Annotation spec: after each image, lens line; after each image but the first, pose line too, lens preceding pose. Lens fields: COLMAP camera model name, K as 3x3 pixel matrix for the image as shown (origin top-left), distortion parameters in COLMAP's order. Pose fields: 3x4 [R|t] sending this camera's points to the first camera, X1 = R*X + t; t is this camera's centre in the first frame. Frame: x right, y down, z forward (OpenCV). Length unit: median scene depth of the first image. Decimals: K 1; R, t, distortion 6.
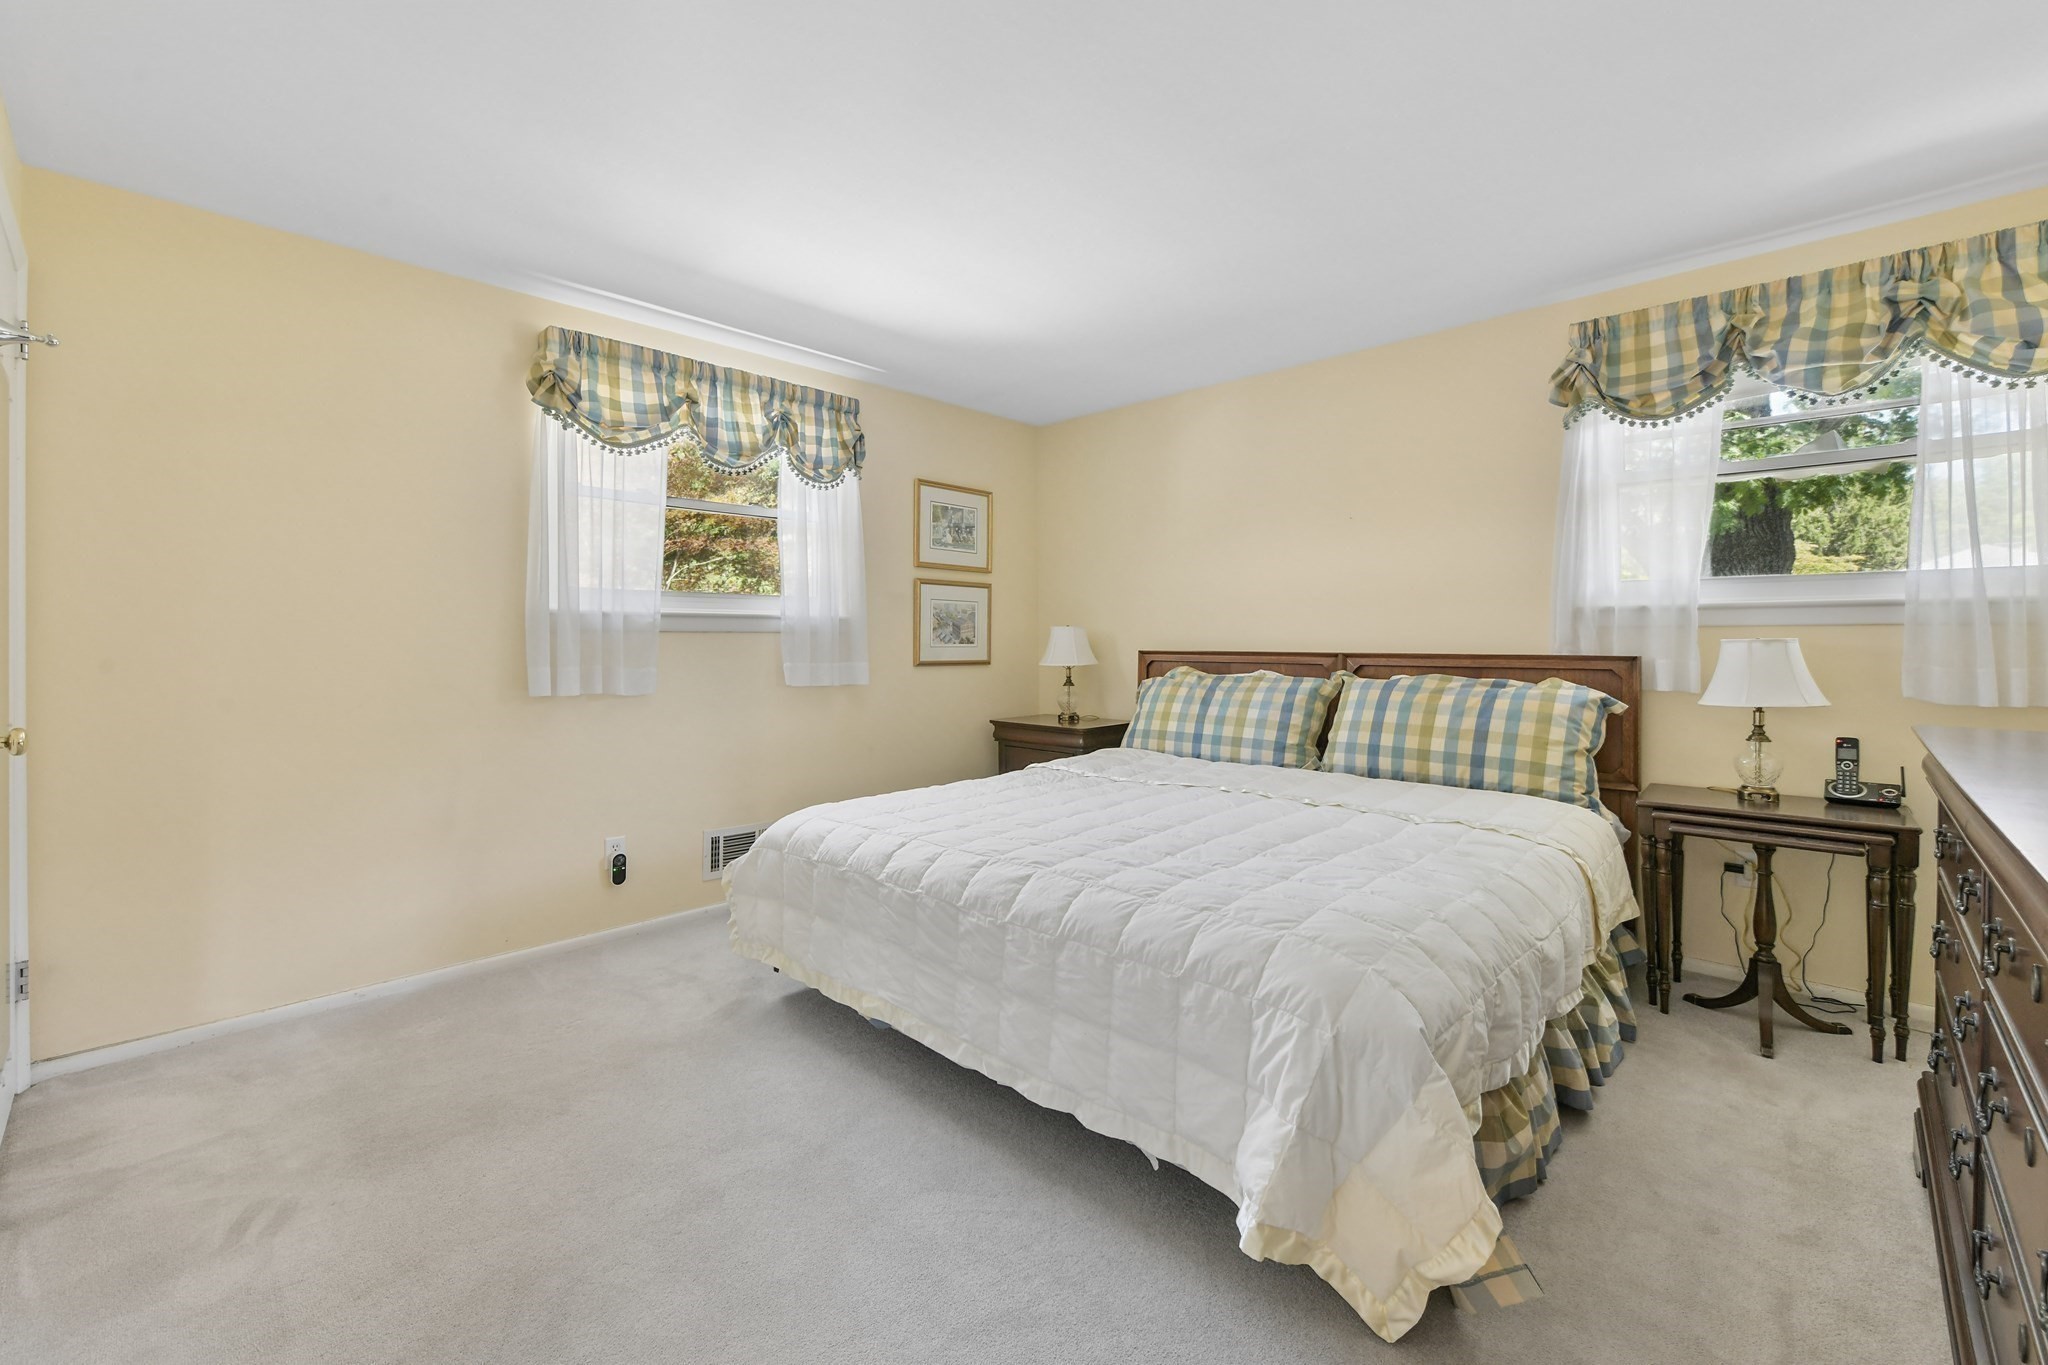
lens RADIAL K [[818.5, 0, 1042.3], [0, 818.5, 646.7], [0, 0, 1]] dist [-0.004568, -0.001204]
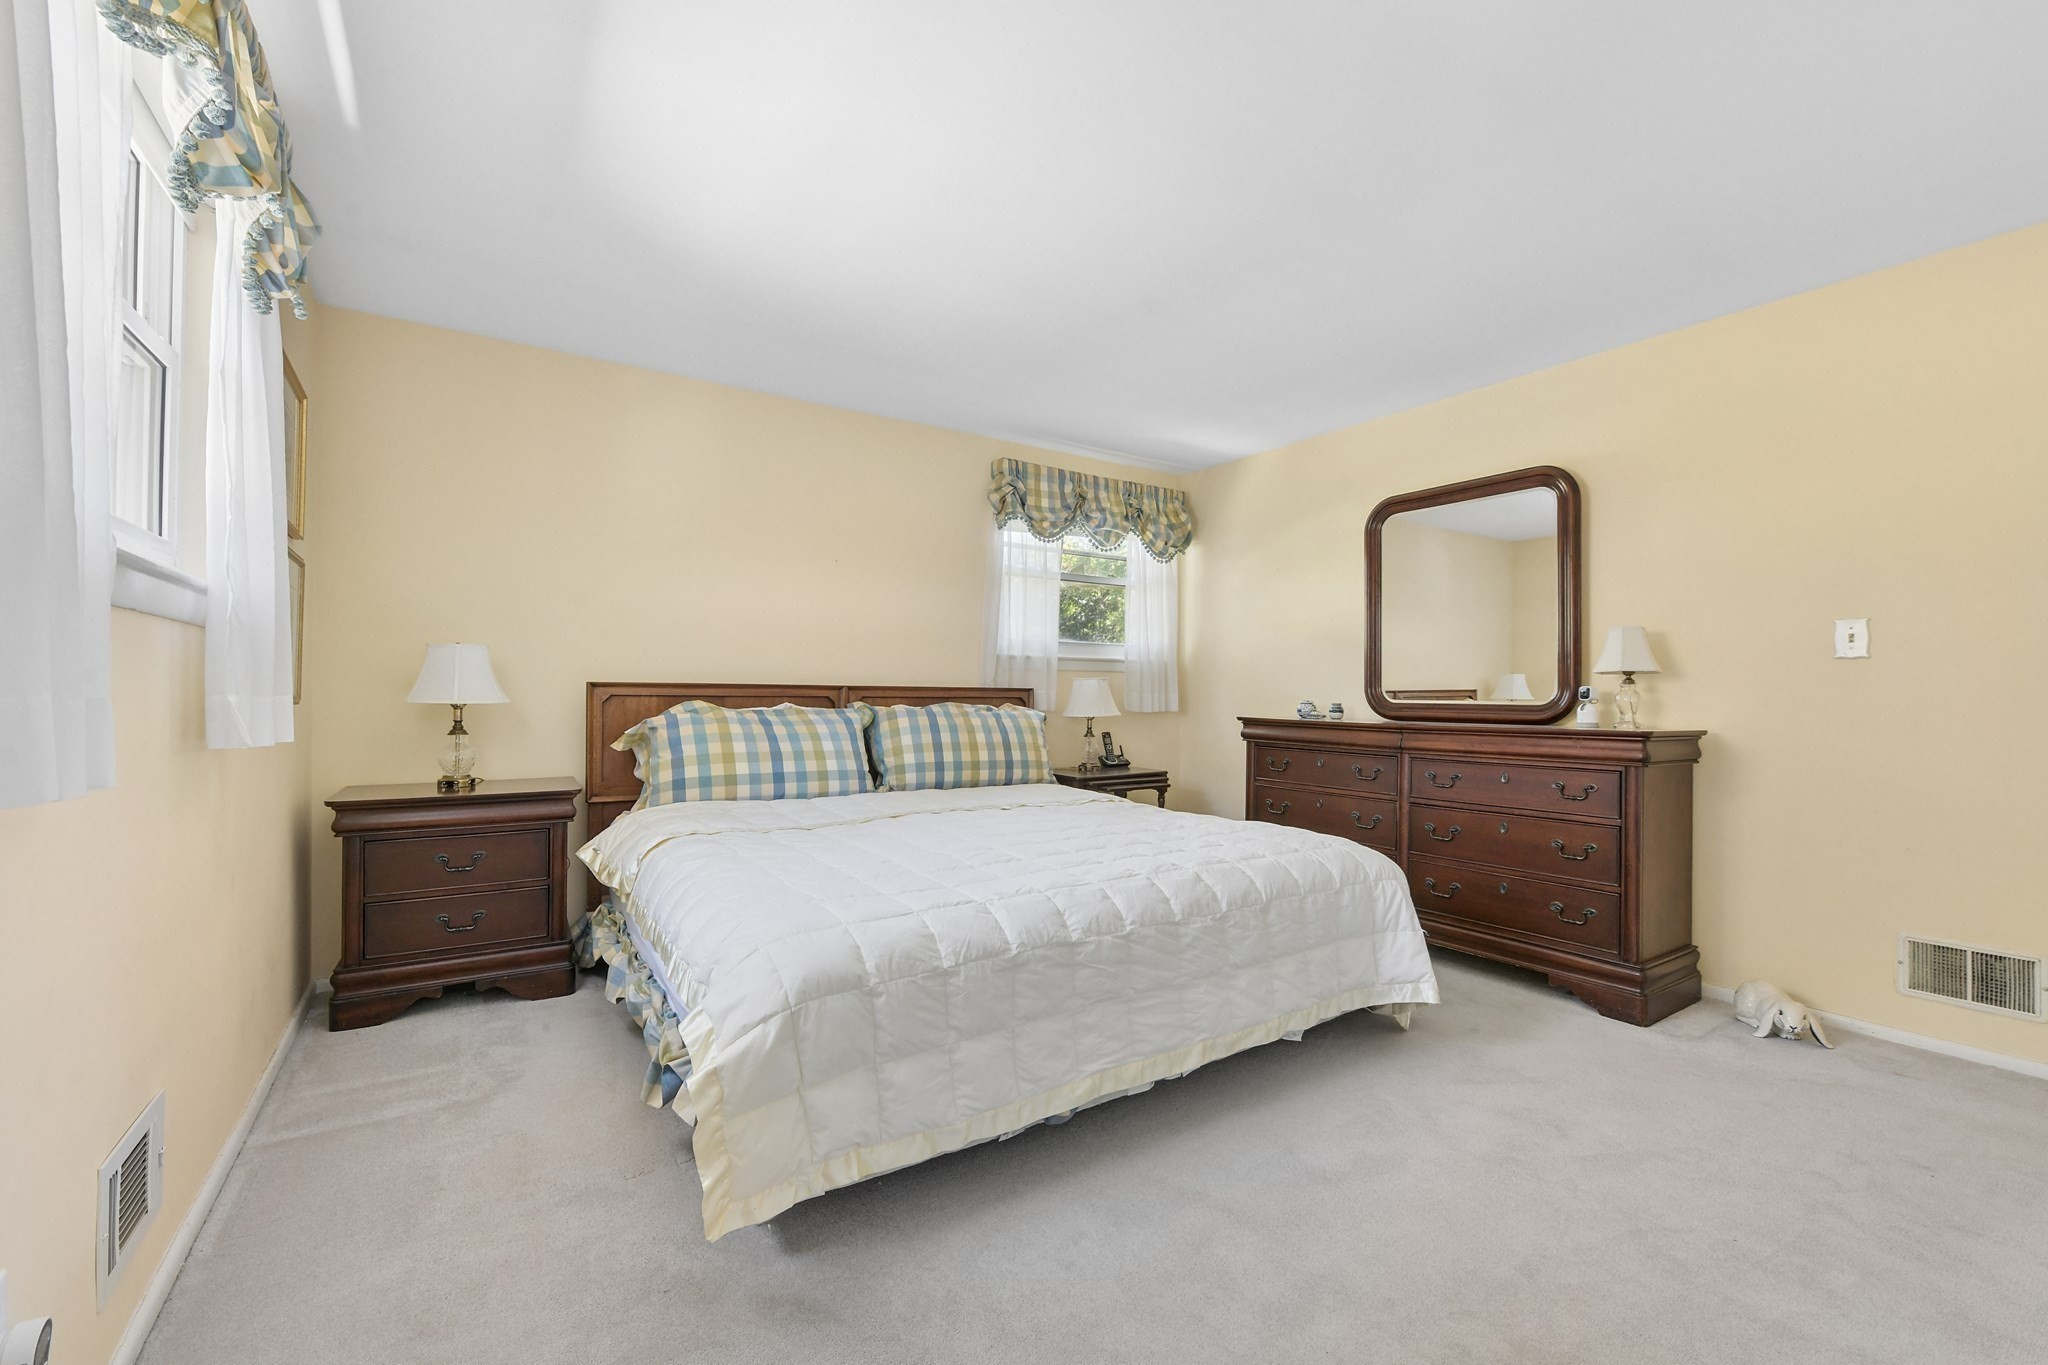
lens RADIAL K [[818.5, 0, 1025.0], [0, 818.5, 685.6], [0, 0, 1]] dist [-0.004568, -0.001204]
pose [[0.261215, 0.010020, 0.965229, -0.756182], [-0.002081, 0.999950, -0.009817, 0.021660], [-0.965279, 0.000556, 0.261222, 0.606165]]
